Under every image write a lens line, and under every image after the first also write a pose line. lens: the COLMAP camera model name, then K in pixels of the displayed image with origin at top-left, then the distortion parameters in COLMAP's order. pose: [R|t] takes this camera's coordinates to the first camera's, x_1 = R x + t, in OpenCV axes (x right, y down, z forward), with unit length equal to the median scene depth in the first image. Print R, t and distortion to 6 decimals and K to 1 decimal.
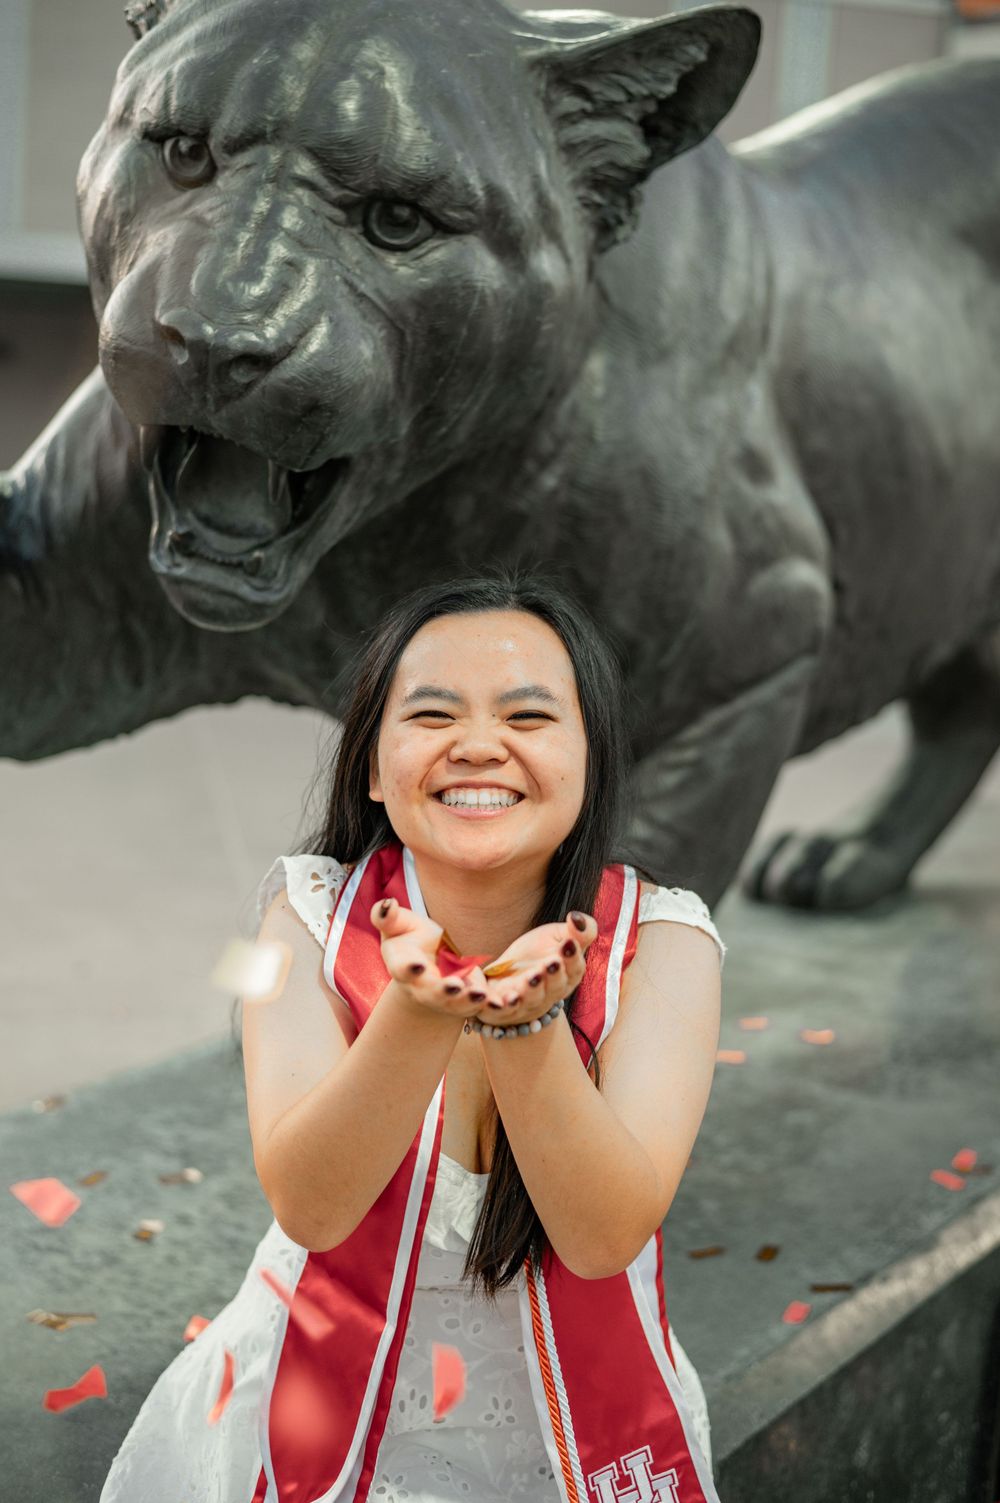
lens RADIAL K [[1810.2, 0, 500.0], [0, 1810.2, 751.5], [0, 0, 1]] dist [0.005577, -0.004746]
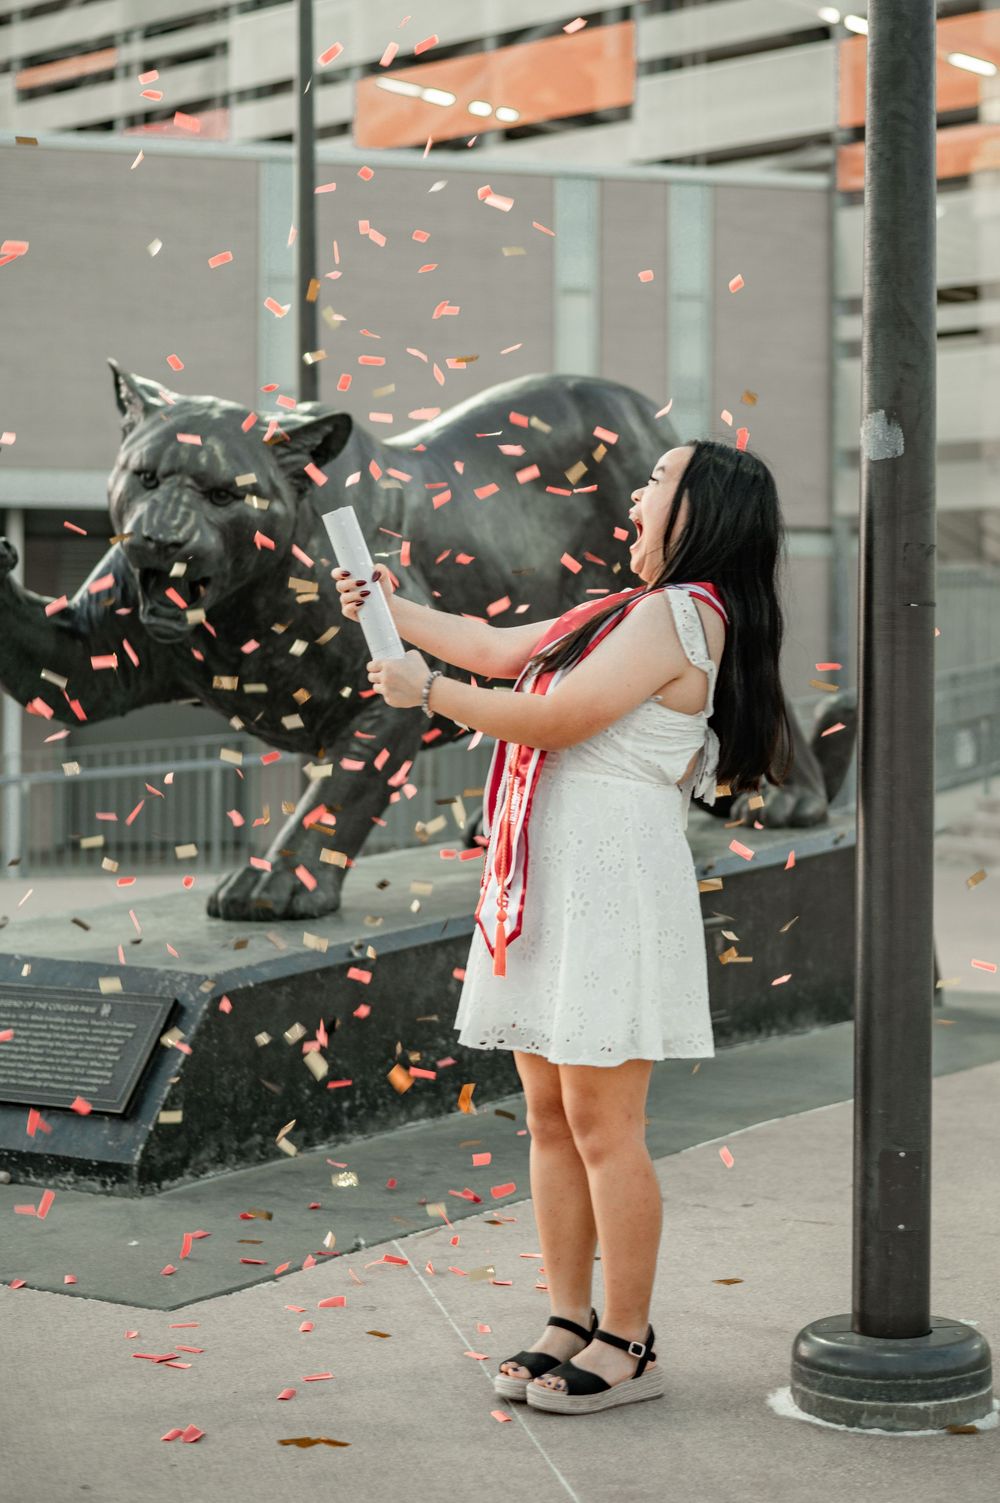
lens RADIAL K [[2086.5, 0, 500.0], [0, 2086.5, 751.5], [0, 0, 1]] dist [0.008206, -0.003626]
pose [[0.997270, -0.064483, 0.035969, 0.236344], [0.068381, 0.990358, -0.120475, 0.536032], [-0.027854, 0.122606, 0.992065, -2.237520]]
